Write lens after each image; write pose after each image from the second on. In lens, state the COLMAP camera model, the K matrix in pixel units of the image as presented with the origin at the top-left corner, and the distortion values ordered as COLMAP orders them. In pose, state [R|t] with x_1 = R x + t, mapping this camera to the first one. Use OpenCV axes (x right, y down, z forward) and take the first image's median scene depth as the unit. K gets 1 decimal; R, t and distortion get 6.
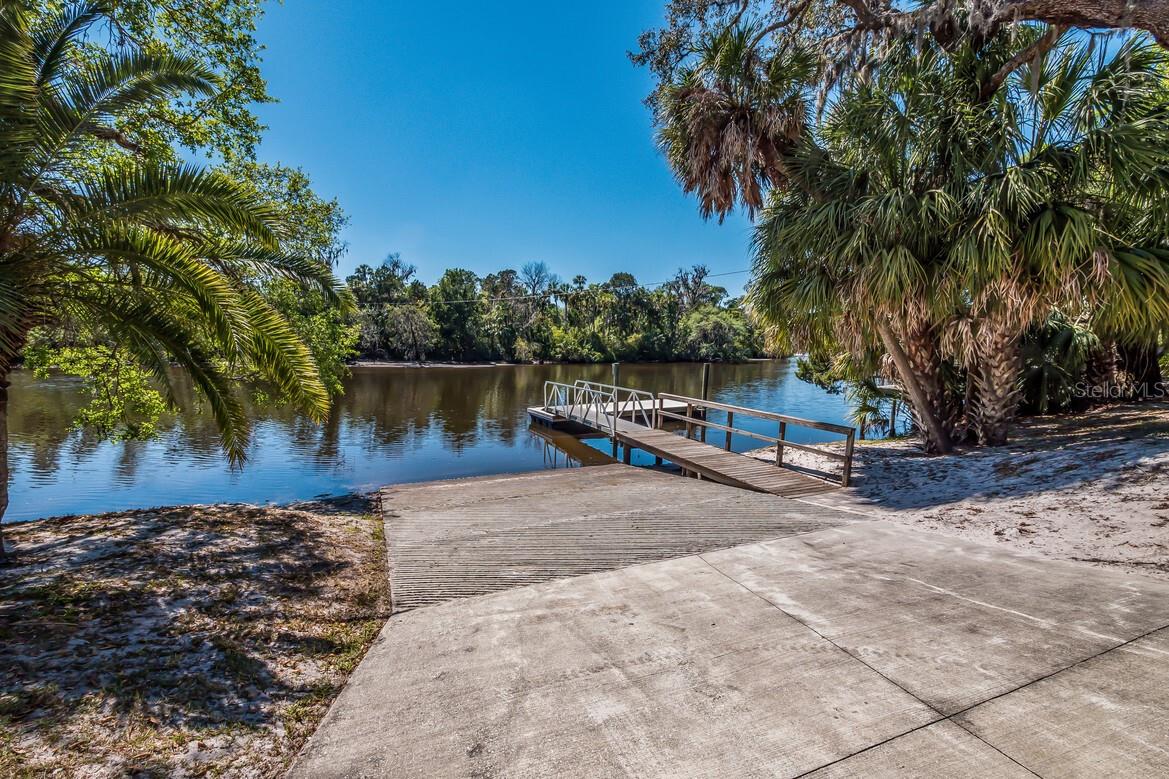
lens RADIAL K [[487.2, 0, 585.5], [0, 487.2, 388.9], [0, 0, 1]] dist [-0.002806, -0.000250]
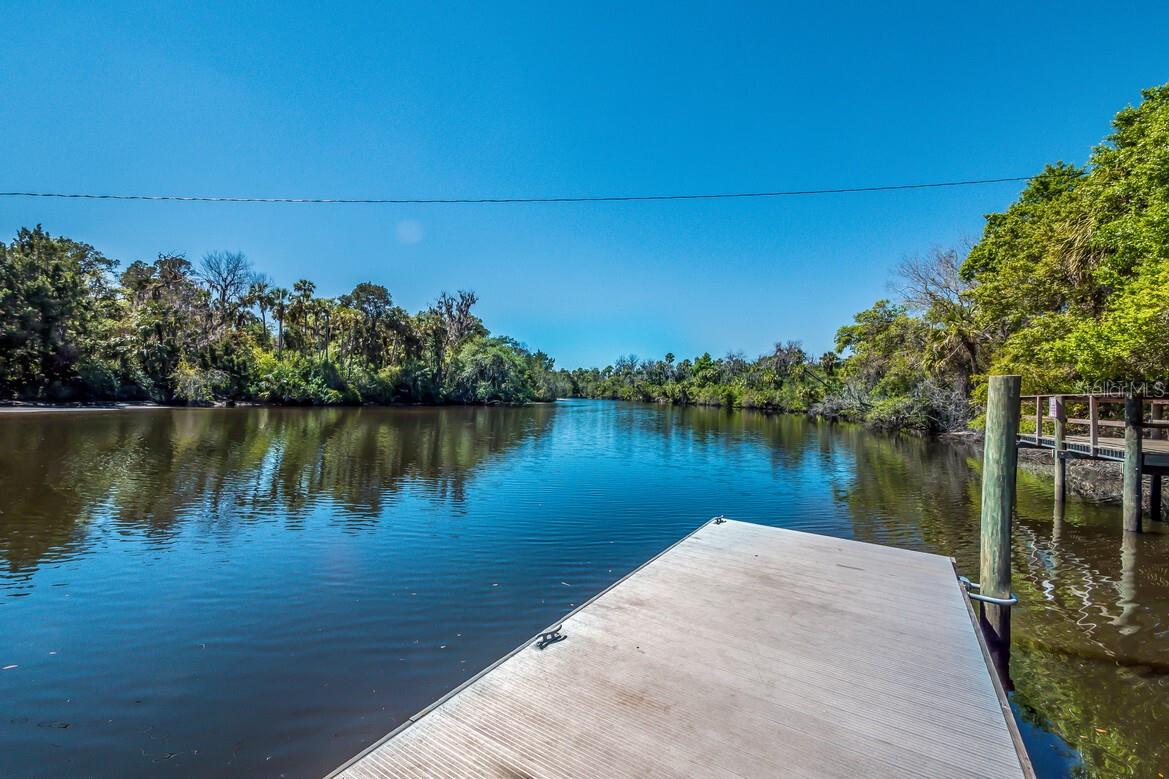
lens RADIAL K [[487.2, 0, 573.2], [0, 487.2, 389.8], [0, 0, 1]] dist [-0.002806, -0.000250]
pose [[0.878265, 0.016734, 0.477882, -0.004622], [0.027393, 0.995986, -0.085220, -0.007894], [-0.477390, 0.087936, 0.874280, 0.232335]]
